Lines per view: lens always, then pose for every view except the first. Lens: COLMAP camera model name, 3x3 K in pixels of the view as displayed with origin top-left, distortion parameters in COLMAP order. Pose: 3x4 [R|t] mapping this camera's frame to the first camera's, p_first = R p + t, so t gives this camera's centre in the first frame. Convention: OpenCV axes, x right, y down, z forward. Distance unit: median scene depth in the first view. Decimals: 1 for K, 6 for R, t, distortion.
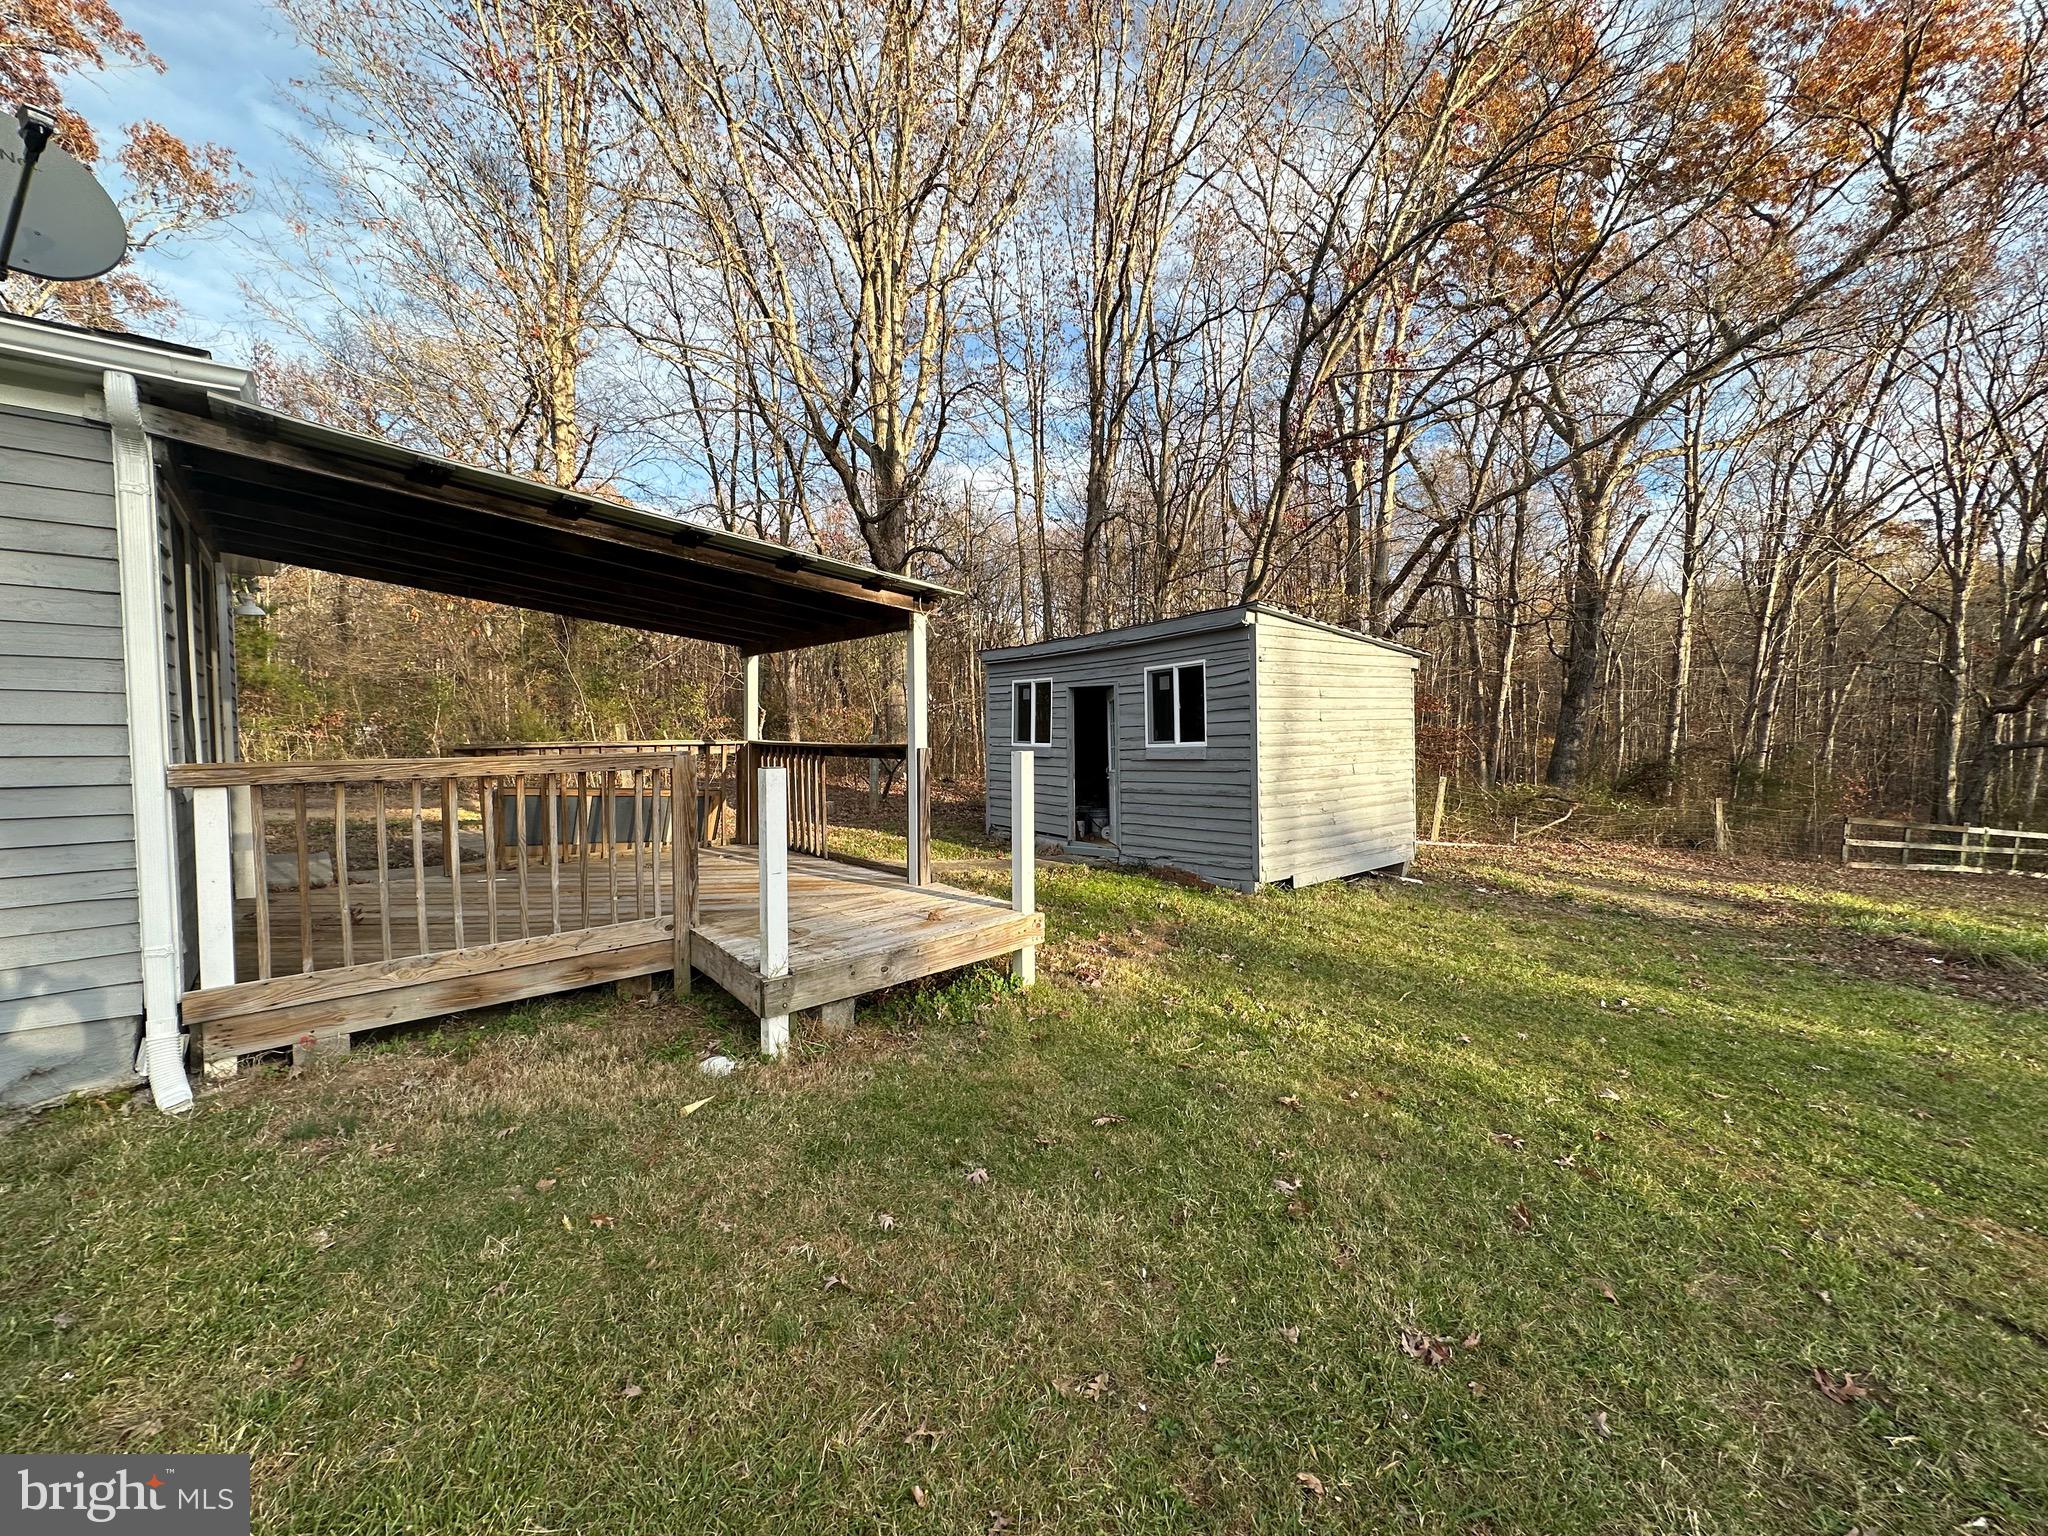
lens RADIAL K [[811.1, 0, 1024.0], [0, 811.1, 768.0], [0, 0, 1]] dist [-0.001184, -0.000173]
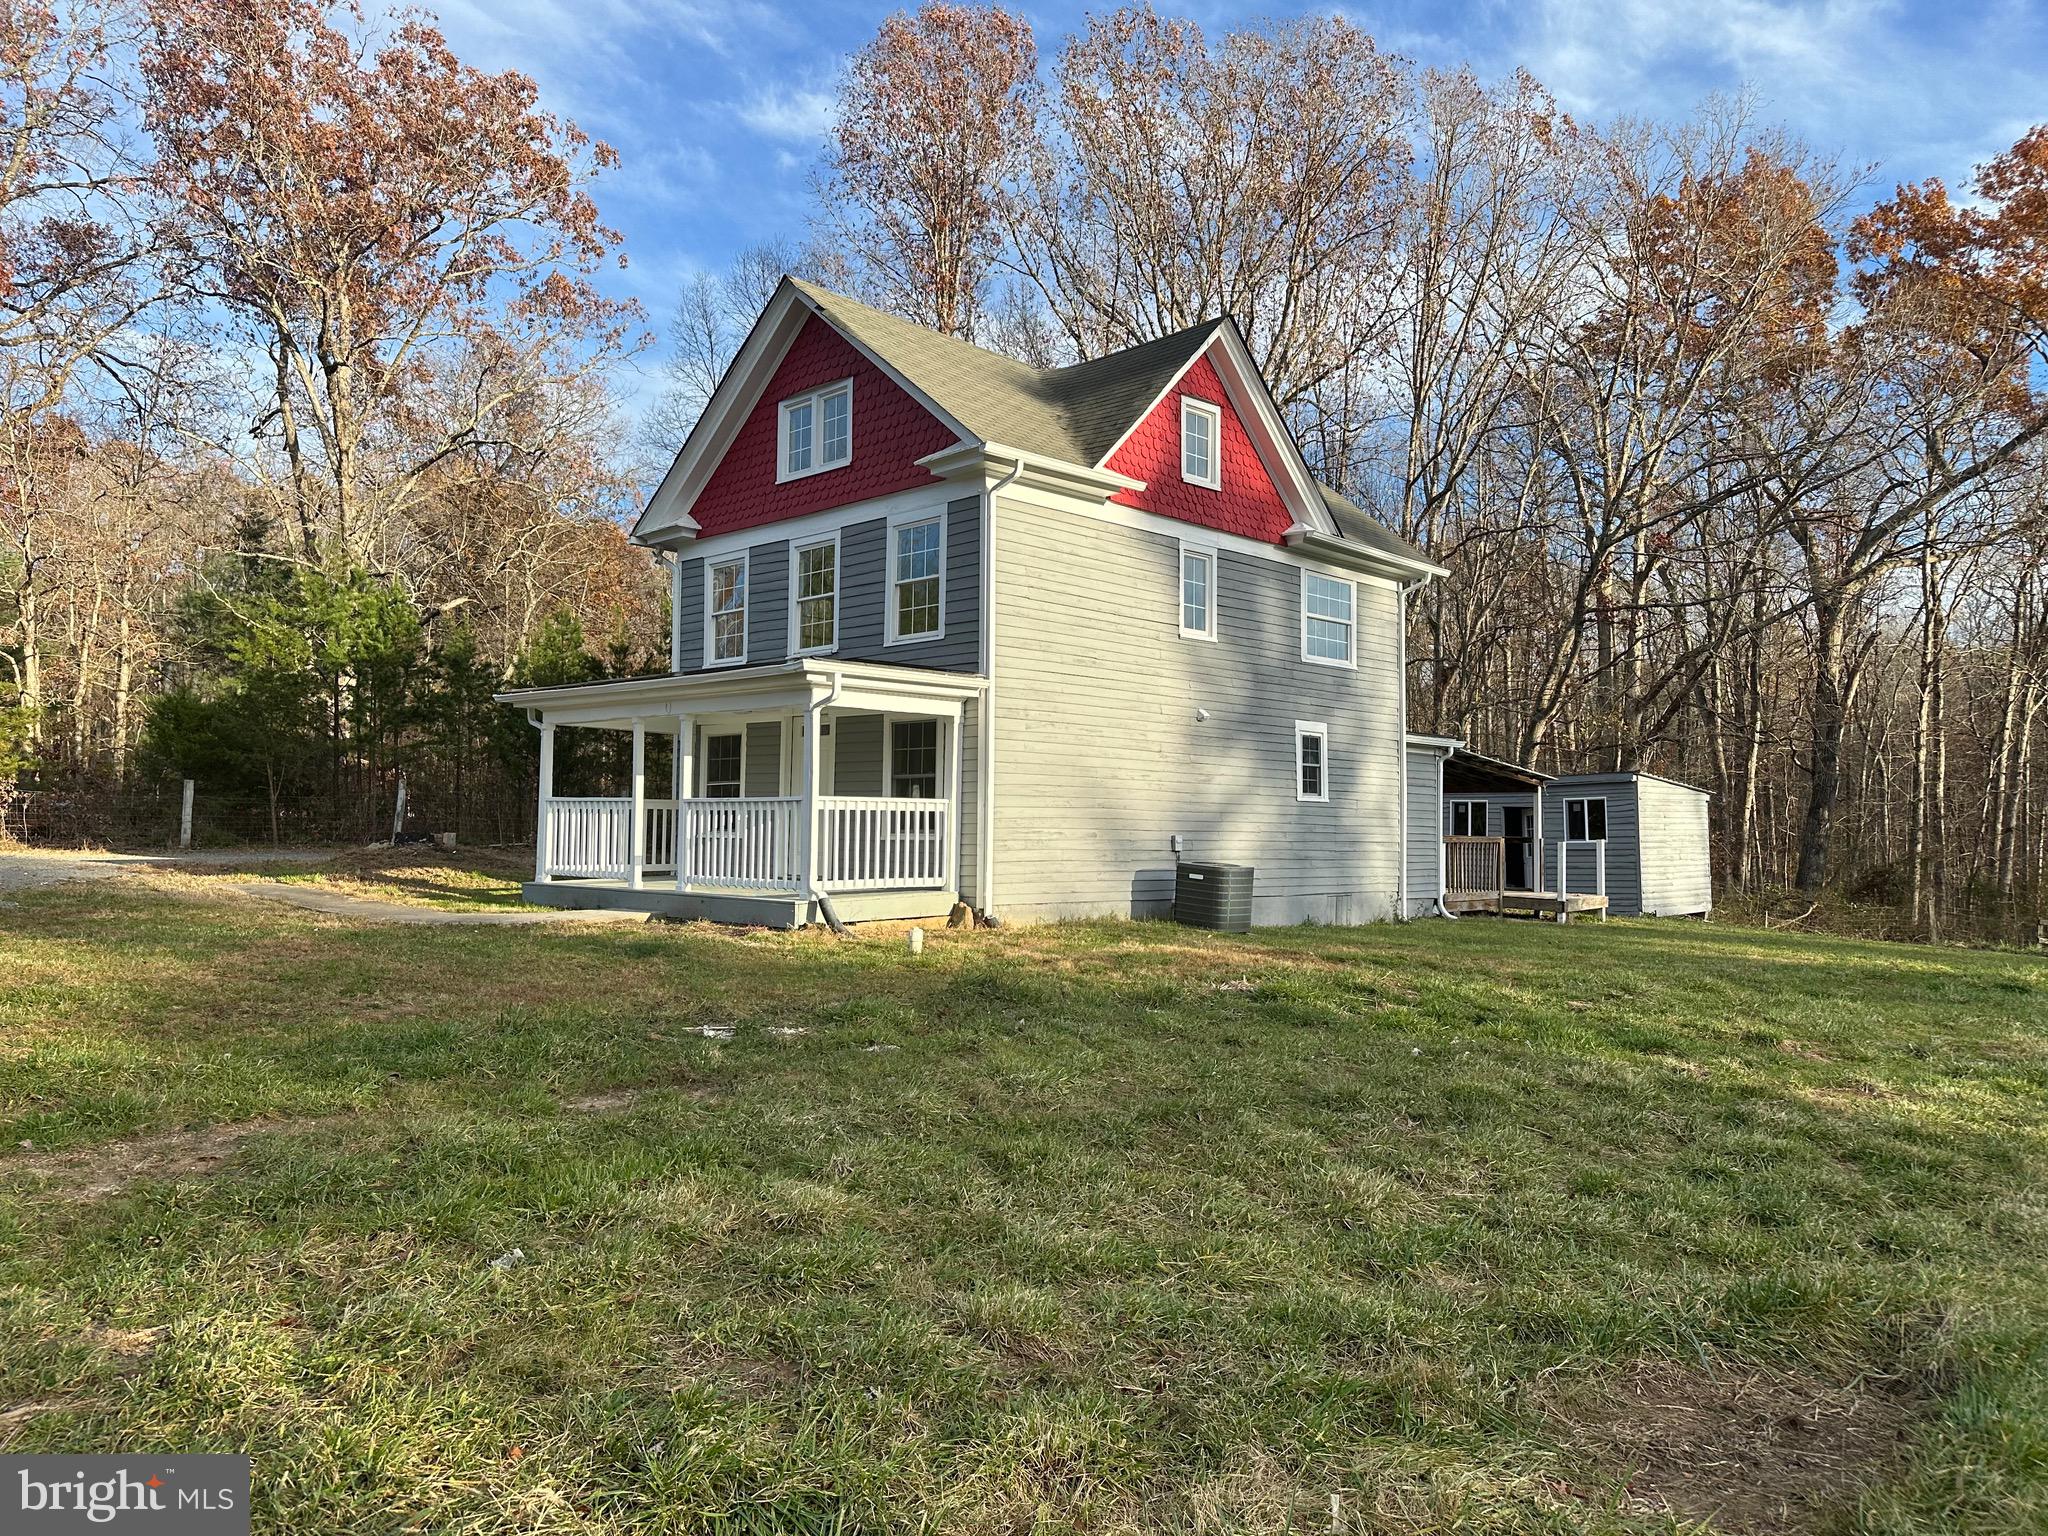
lens RADIAL K [[1407.6, 0, 1024.0], [0, 1407.6, 768.0], [0, 0, 1]] dist [0.111874, -0.185321]
pose [[0.997107, 0.026509, 0.071235, -0.568729], [-0.020184, 0.995908, -0.088086, 0.049505], [-0.073278, 0.086393, 0.993563, -0.917528]]
